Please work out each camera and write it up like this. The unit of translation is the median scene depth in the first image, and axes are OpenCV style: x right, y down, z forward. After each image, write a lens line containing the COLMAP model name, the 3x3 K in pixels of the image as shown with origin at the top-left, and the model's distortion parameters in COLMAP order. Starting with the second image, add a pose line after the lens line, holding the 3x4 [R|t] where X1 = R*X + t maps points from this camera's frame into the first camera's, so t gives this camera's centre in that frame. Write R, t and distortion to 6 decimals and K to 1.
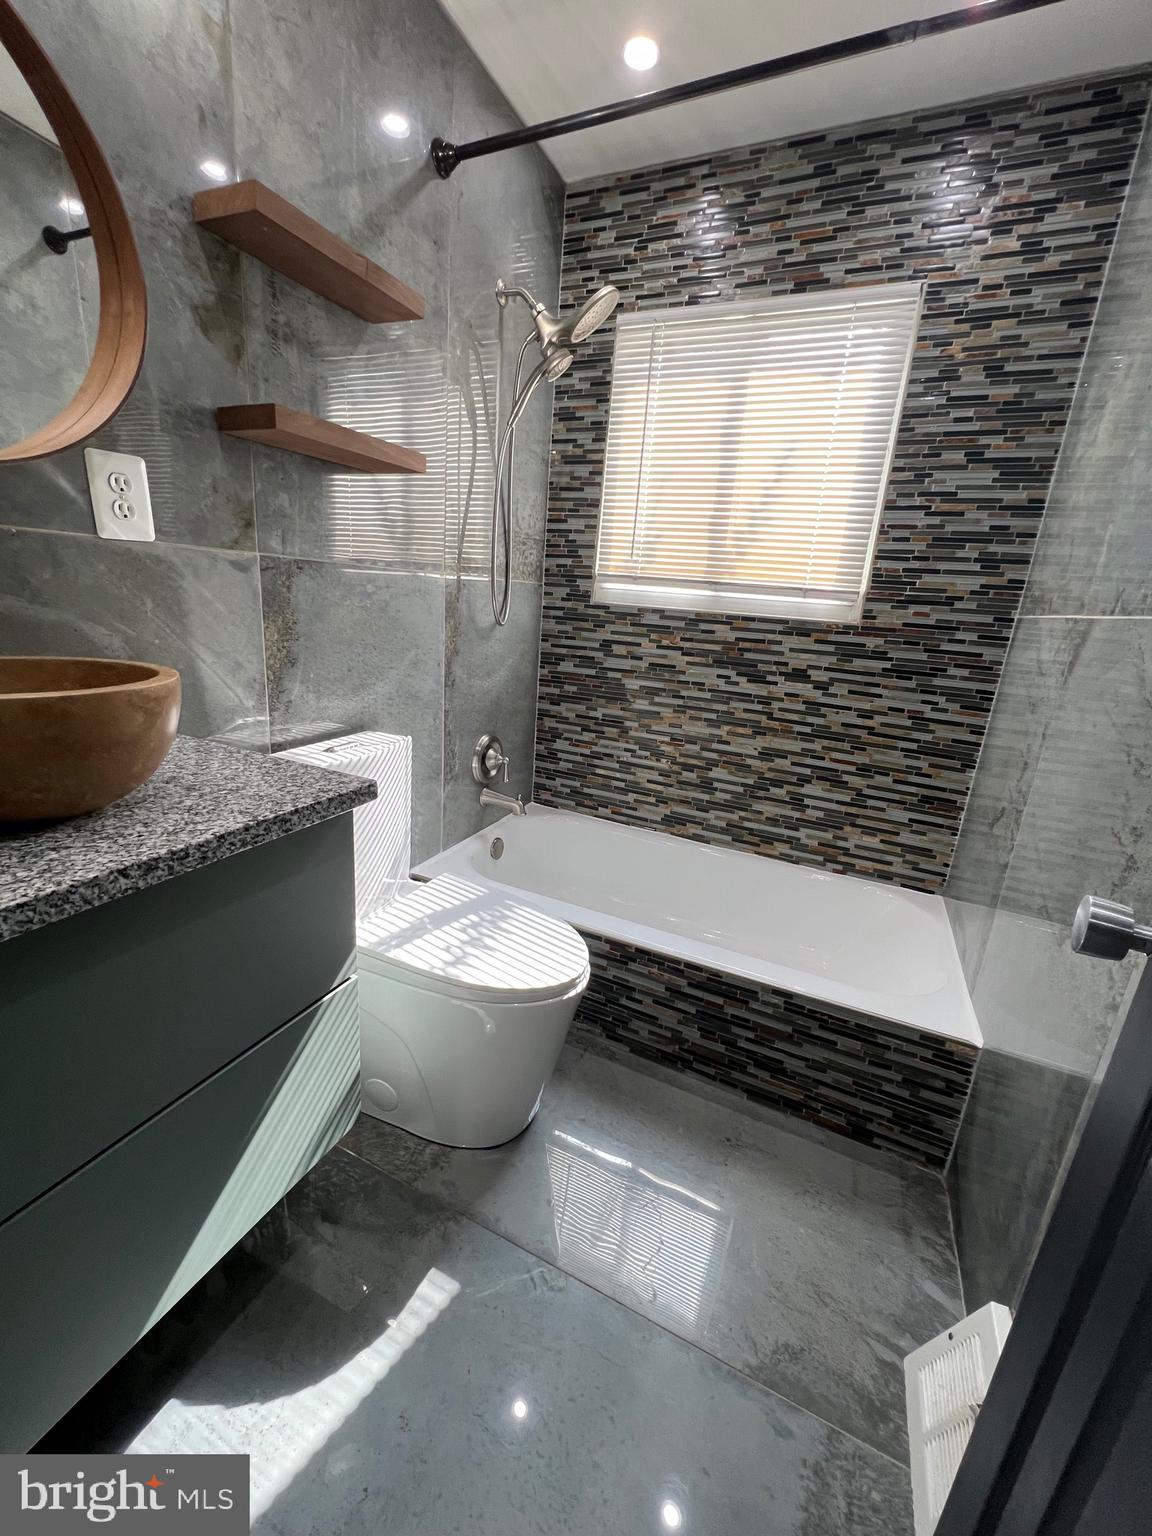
lens RADIAL K [[615.2, 0, 573.6], [0, 615.2, 768.1], [0, 0, 1]] dist [-0.000787, 0.000481]
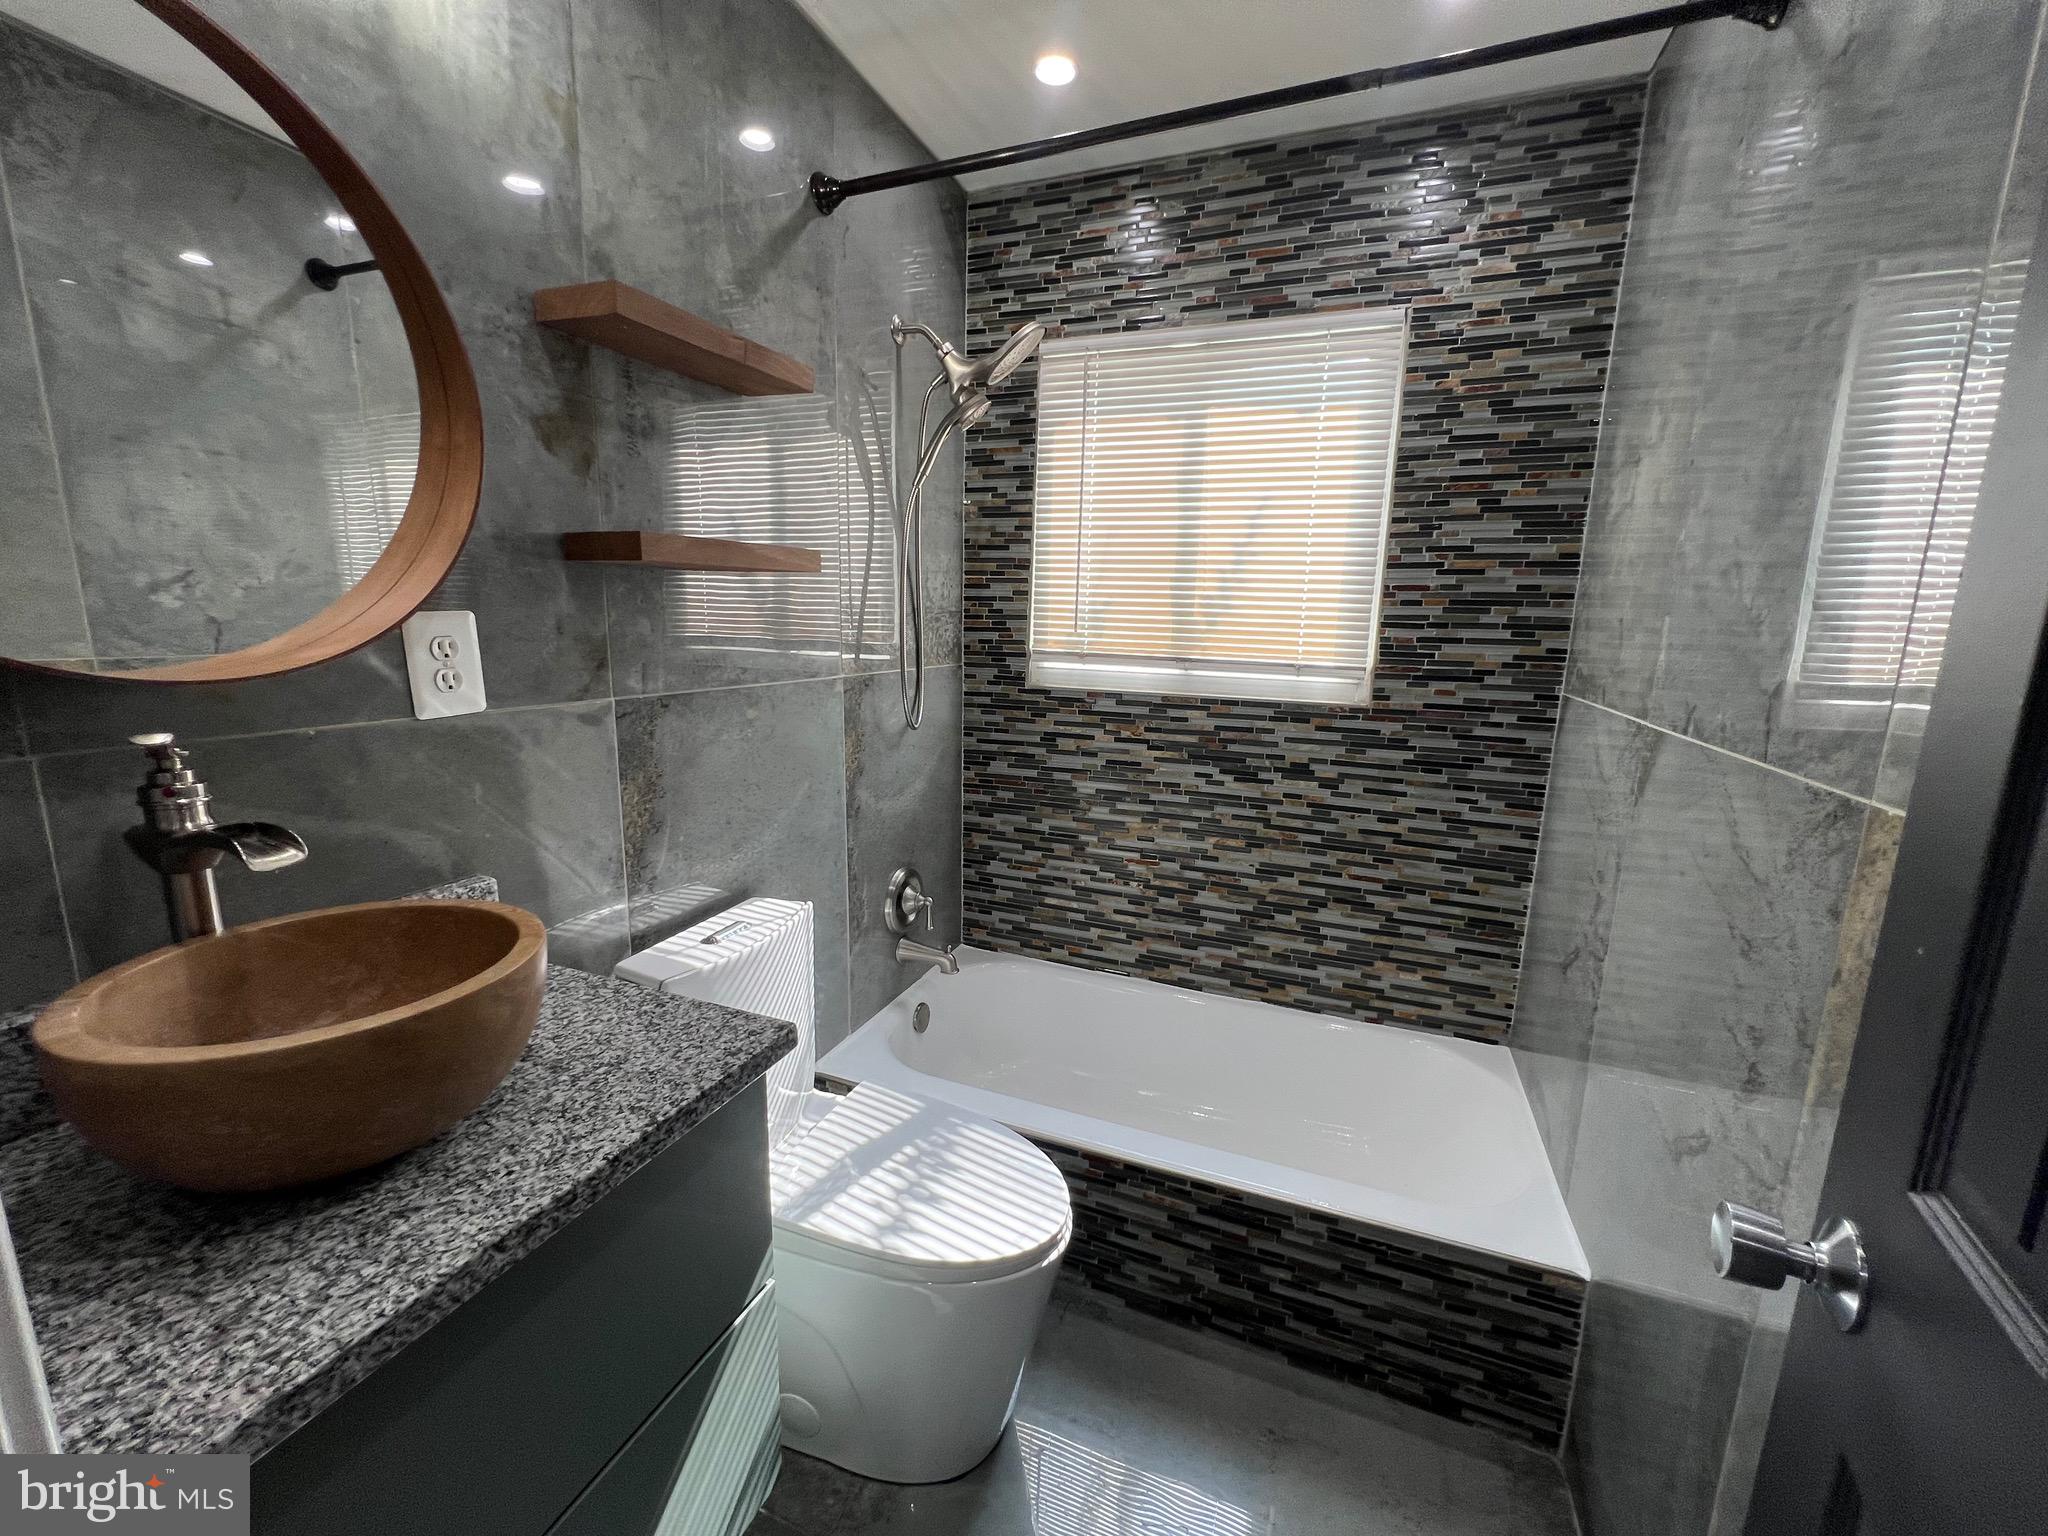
lens RADIAL K [[820.3, 0, 1024.7], [0, 820.3, 765.0], [0, 0, 1]] dist [-0.000787, 0.000481]
pose [[0.997224, -0.058657, 0.045873, -0.036104], [0.062322, 0.994595, -0.083052, -0.111271], [-0.040753, 0.085680, 0.995489, -0.032296]]
